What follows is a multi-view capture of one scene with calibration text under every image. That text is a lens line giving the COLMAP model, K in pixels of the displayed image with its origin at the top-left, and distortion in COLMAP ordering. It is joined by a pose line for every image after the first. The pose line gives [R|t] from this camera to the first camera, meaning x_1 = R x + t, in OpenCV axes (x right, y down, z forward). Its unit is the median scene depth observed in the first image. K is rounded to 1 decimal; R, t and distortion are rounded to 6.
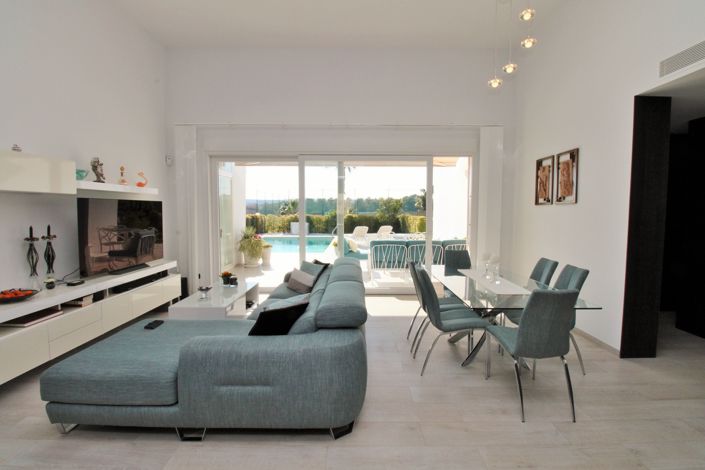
lens RADIAL K [[327.7, 0, 353.9], [0, 327.7, 229.3], [0, 0, 1]] dist [0.021183, -0.019489]
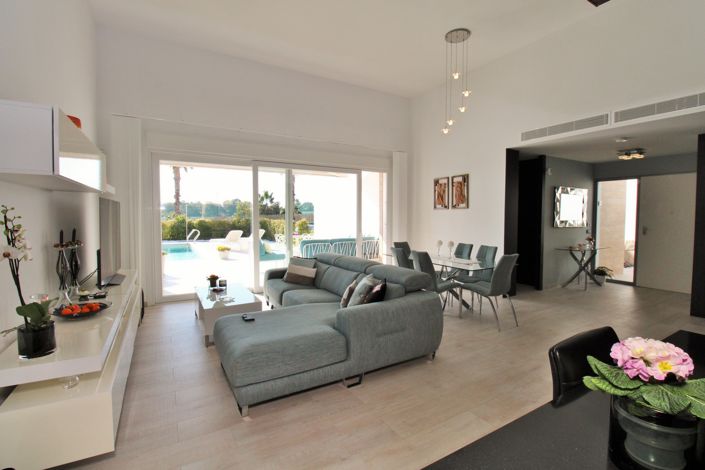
lens RADIAL K [[327.7, 0, 353.9], [0, 327.7, 229.3], [0, 0, 1]] dist [0.021183, -0.019489]
pose [[0.856160, -0.024981, 0.516106, -0.557624], [0.032238, 0.999467, -0.005101, 0.010954], [-0.515704, 0.021005, 0.856509, -0.066839]]
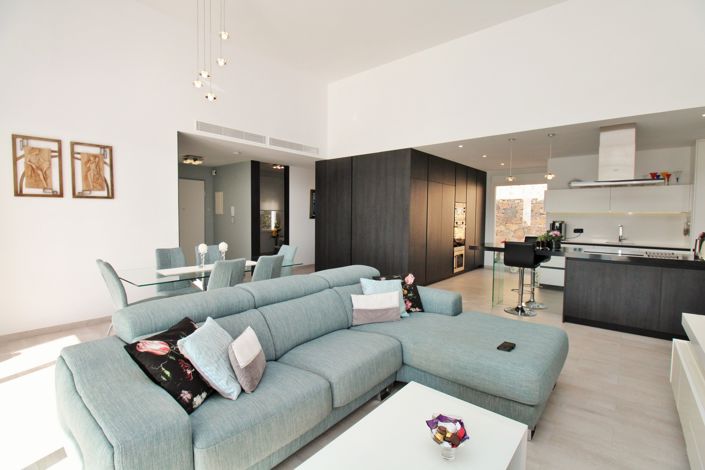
lens RADIAL K [[327.7, 0, 353.9], [0, 327.7, 229.3], [0, 0, 1]] dist [0.021183, -0.019489]
pose [[-0.774608, -0.045265, 0.630819, -0.527688], [0.021632, 0.994955, 0.097958, -0.061941], [-0.632071, 0.089525, -0.769722, 1.200584]]
